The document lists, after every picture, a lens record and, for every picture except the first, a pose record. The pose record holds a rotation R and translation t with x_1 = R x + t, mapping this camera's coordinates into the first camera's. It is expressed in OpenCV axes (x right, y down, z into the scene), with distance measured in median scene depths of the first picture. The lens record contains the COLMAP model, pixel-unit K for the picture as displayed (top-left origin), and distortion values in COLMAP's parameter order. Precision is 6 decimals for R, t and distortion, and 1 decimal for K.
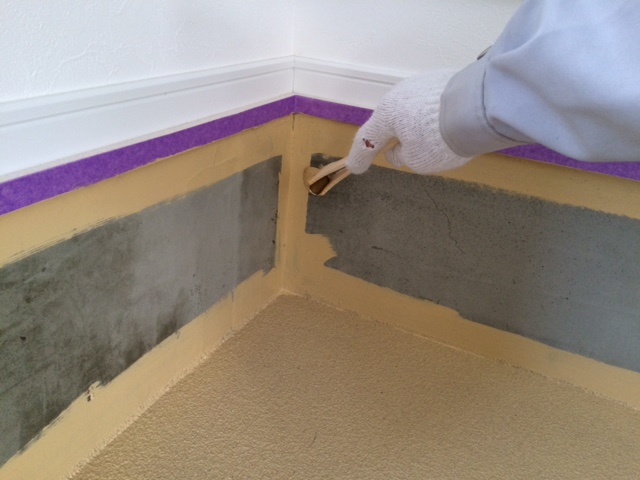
lens RADIAL K [[545.9, 0, 320.0], [0, 545.9, 240.0], [0, 0, 1]] dist [0.068891, -0.101265]
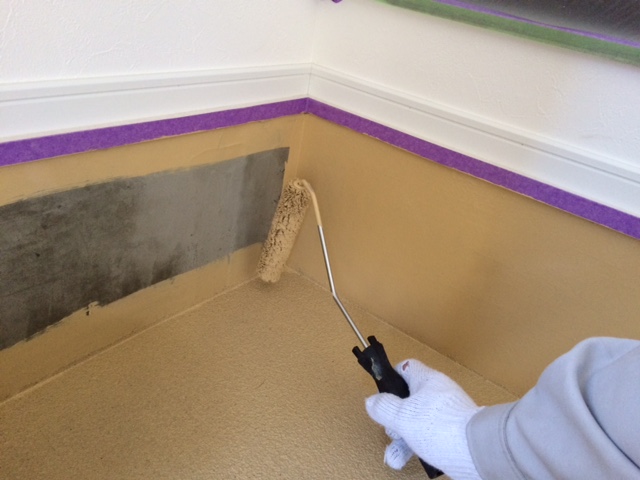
lens RADIAL K [[545.9, 0, 320.0], [0, 545.9, 240.0], [0, 0, 1]] dist [0.068891, -0.101265]
pose [[0.976003, 0.163689, -0.143615, 0.266472], [-0.161383, 0.986505, 0.027641, -0.004884], [0.146201, -0.003801, 0.989248, -0.192328]]
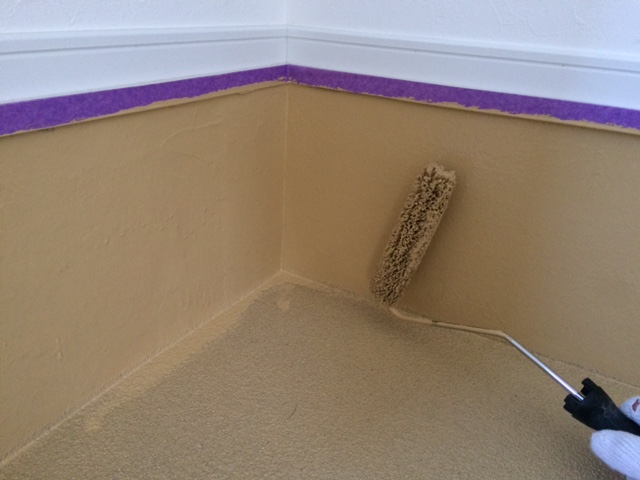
lens RADIAL K [[545.9, 0, 320.0], [0, 545.9, 240.0], [0, 0, 1]] dist [0.068891, -0.101265]
pose [[0.996950, 0.002476, -0.078005, 0.121752], [-0.005021, 0.999461, -0.032447, 0.108172], [0.077882, 0.032739, 0.996425, 0.054578]]
